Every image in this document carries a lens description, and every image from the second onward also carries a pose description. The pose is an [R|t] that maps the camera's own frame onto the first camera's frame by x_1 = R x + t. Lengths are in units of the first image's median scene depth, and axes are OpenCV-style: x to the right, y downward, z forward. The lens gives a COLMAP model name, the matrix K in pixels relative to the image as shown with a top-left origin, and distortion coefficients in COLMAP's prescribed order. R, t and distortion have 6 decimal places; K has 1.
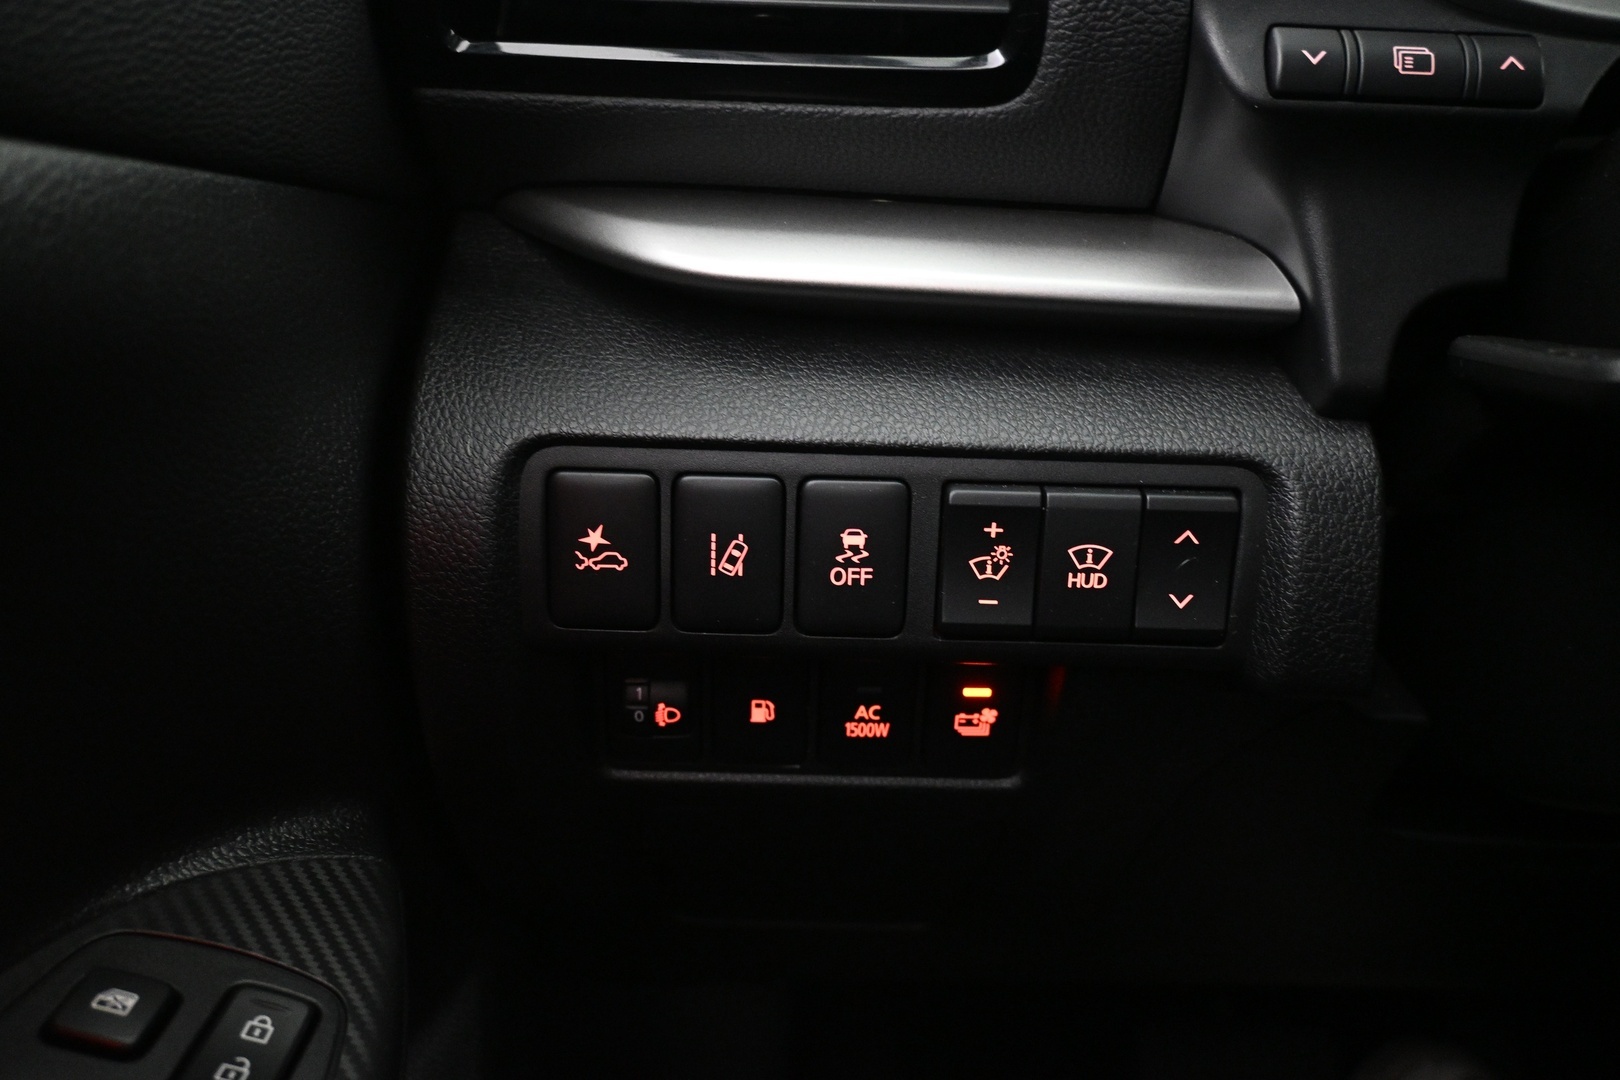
lens RADIAL K [[1160.2, 0, 810.0], [0, 1160.2, 540.0], [0, 0, 1]] dist [0.000833, 0.000514]
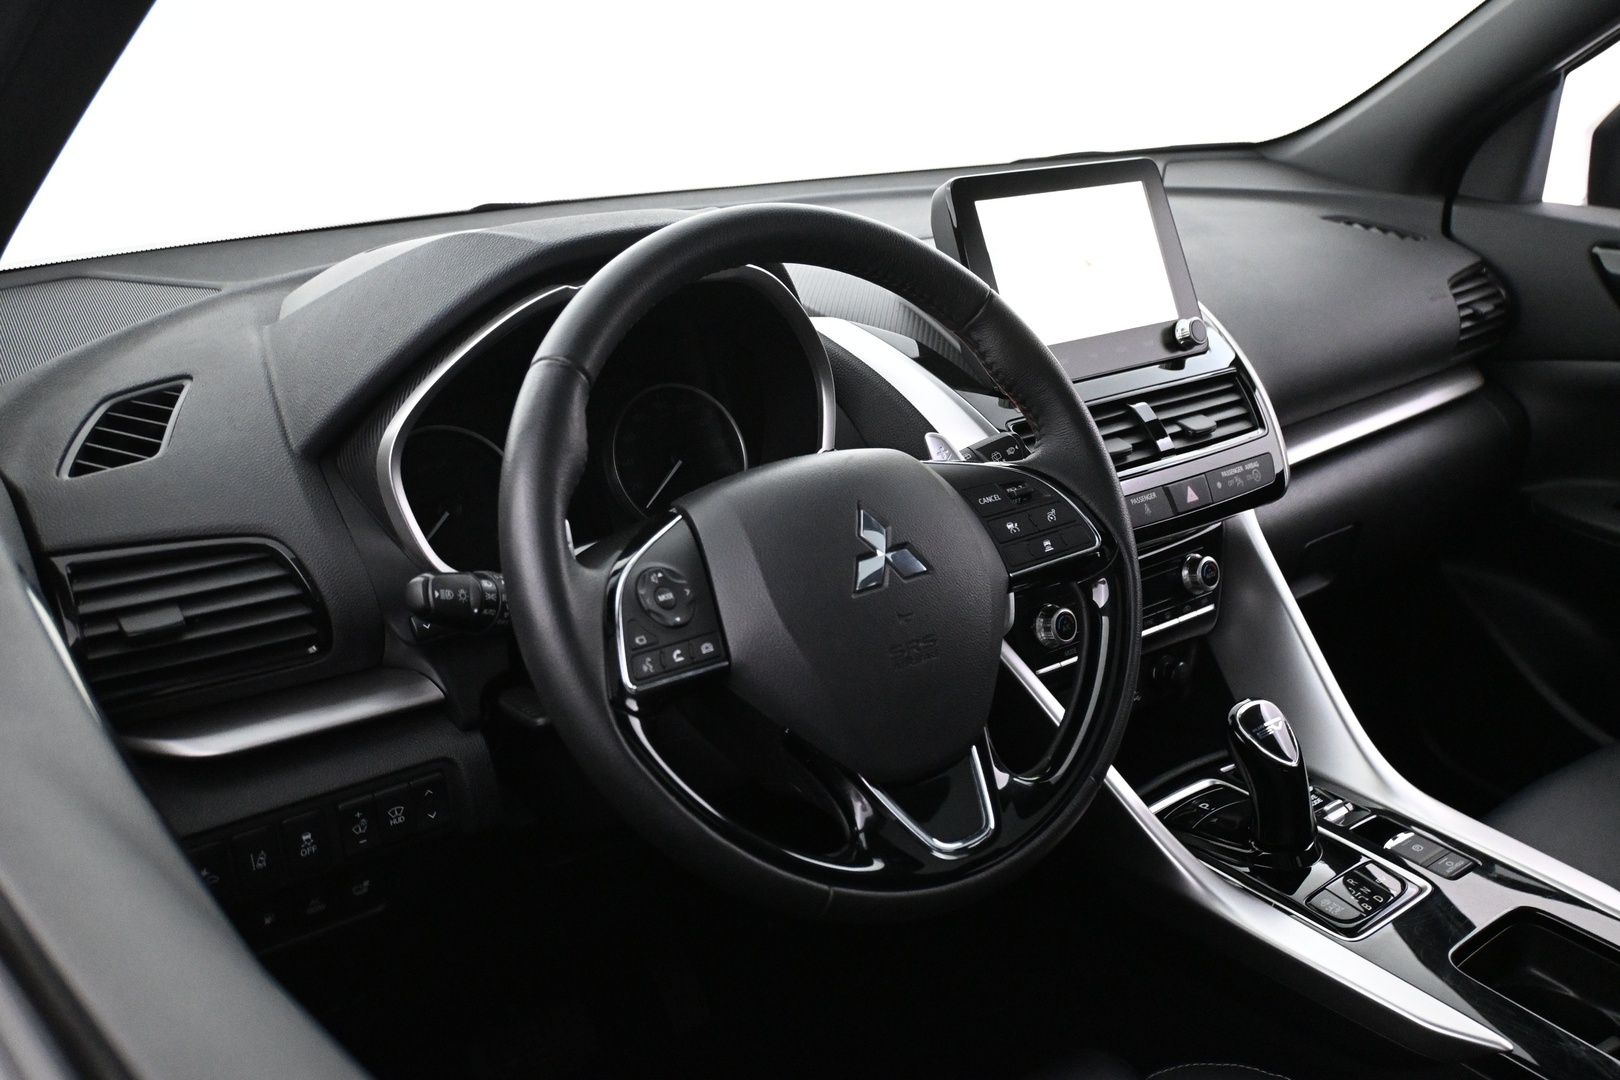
lens RADIAL K [[1558.8, 0, 810.0], [0, 1558.8, 540.0], [0, 0, 1]] dist [0.011951, 0.004947]
pose [[0.798531, -0.243444, 0.550529, -0.807553], [0.254662, 0.965320, 0.057483, -0.544636], [-0.545431, 0.094296, 0.832834, -2.518372]]
